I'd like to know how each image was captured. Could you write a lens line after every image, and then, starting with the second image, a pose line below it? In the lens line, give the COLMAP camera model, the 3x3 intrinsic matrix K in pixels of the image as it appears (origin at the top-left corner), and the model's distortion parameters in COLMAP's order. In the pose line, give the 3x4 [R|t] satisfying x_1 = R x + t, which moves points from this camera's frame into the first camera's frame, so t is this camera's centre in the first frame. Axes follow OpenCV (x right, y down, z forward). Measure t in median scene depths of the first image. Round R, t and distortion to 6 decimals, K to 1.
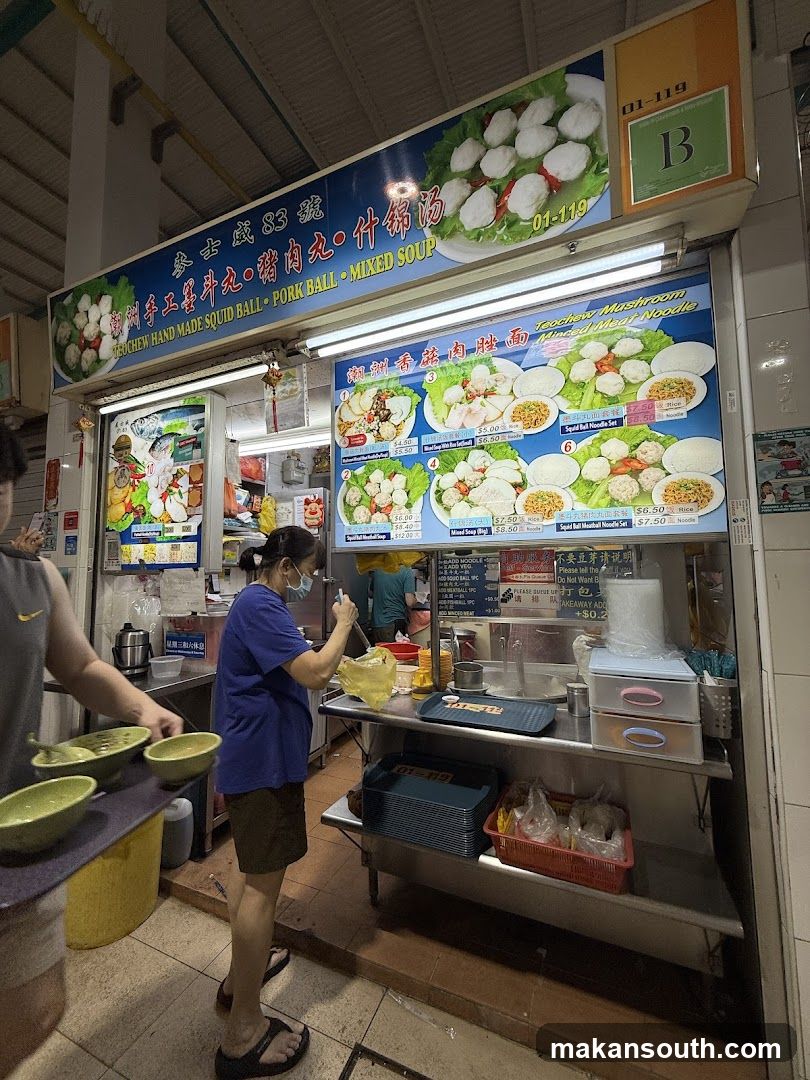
lens RADIAL K [[429.8, 0, 405.7], [0, 429.8, 537.0], [0, 0, 1]] dist [0.000377, -0.000572]
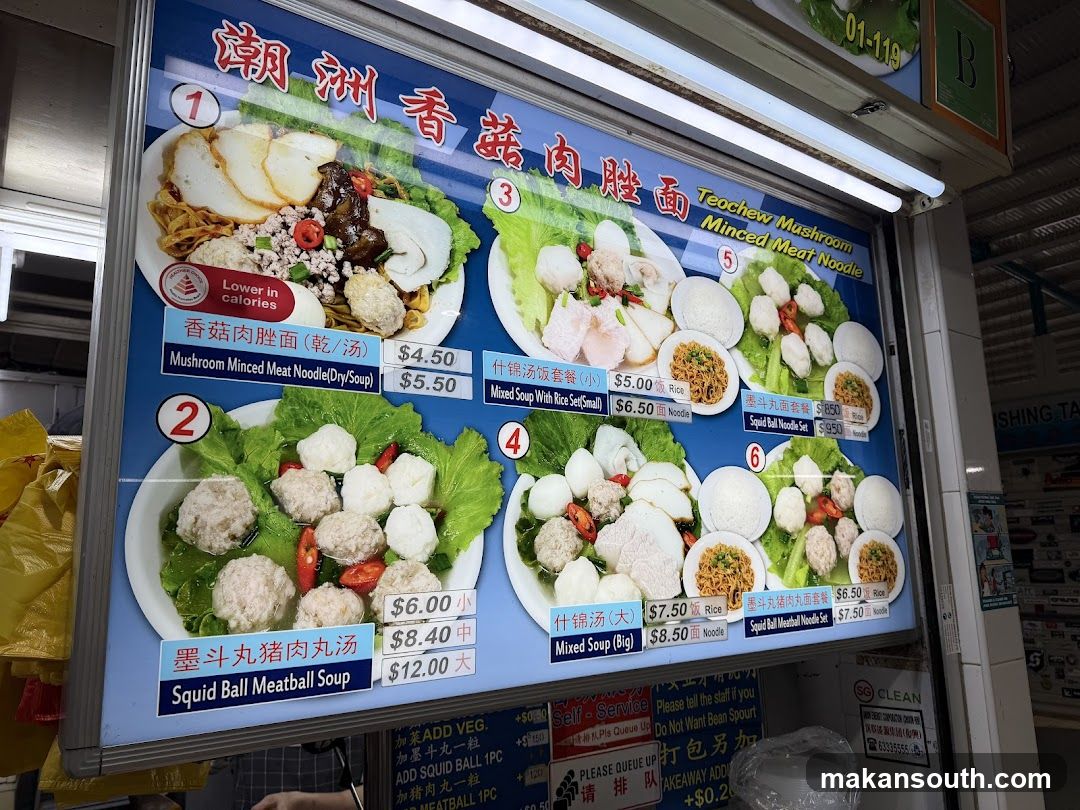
lens RADIAL K [[758.8, 0, 545.7], [0, 758.8, 410.1], [0, 0, 1]] dist [0.171632, -0.371946]
pose [[0.505894, 0.153279, 0.848868, -0.452931], [-0.051290, 0.987690, -0.147779, -0.108248], [-0.861069, 0.031222, 0.507528, 0.682095]]
